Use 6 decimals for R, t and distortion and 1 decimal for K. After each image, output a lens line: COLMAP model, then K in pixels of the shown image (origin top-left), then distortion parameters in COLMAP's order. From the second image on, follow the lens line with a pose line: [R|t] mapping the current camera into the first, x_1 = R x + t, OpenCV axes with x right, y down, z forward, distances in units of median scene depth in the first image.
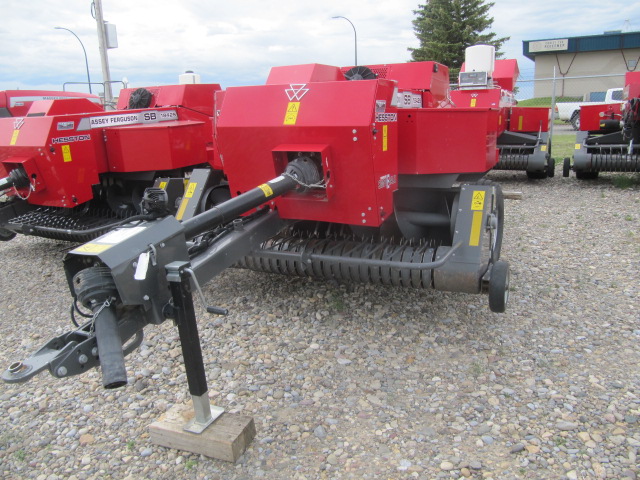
lens RADIAL K [[521.8, 0, 320.1], [0, 521.8, 238.7], [0, 0, 1]] dist [-0.051944, 0.025147]
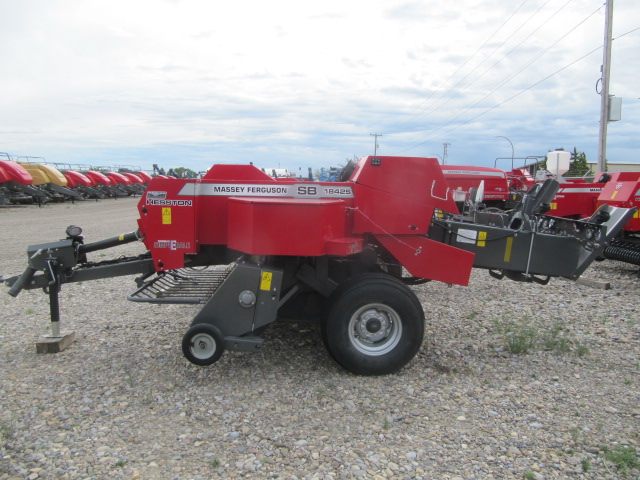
lens RADIAL K [[521.8, 0, 317.1], [0, 521.8, 241.4], [0, 0, 1]] dist [-0.051944, 0.025147]
pose [[0.484877, 0.131310, -0.864669, 1.475852], [-0.233983, 0.972102, 0.016416, -0.220907], [0.842702, 0.194358, 0.502074, 0.553174]]
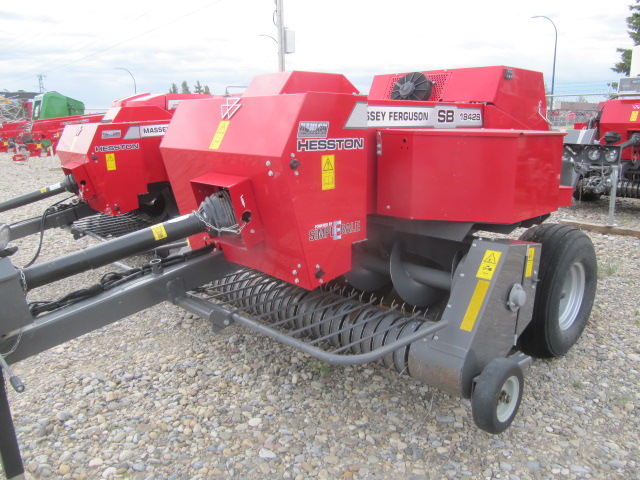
lens RADIAL K [[521.8, 0, 322.1], [0, 521.8, 240.0], [0, 0, 1]] dist [-0.051944, 0.025147]
pose [[0.938206, 0.097350, -0.332103, 0.328462], [-0.098577, 0.995042, 0.013193, -0.095544], [0.331741, 0.020360, 0.943151, 0.272688]]
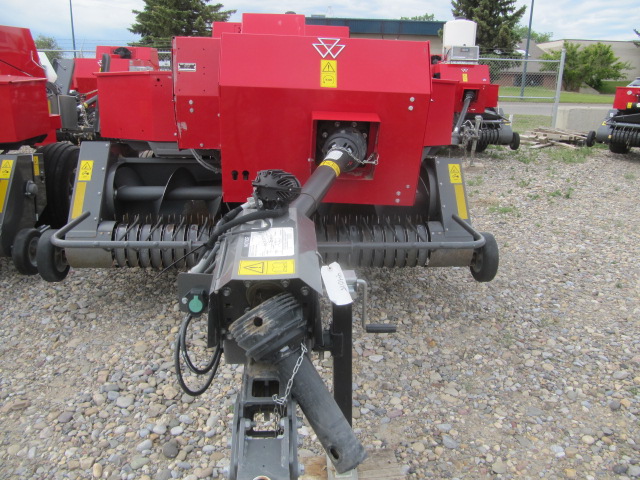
lens RADIAL K [[521.8, 0, 324.0], [0, 521.8, 237.3], [0, 0, 1]] dist [-0.051944, 0.025147]
pose [[0.865640, -0.086780, 0.493089, -0.430070], [0.061511, 0.995837, 0.067275, -0.035462], [-0.496875, -0.027905, 0.867374, 0.254608]]
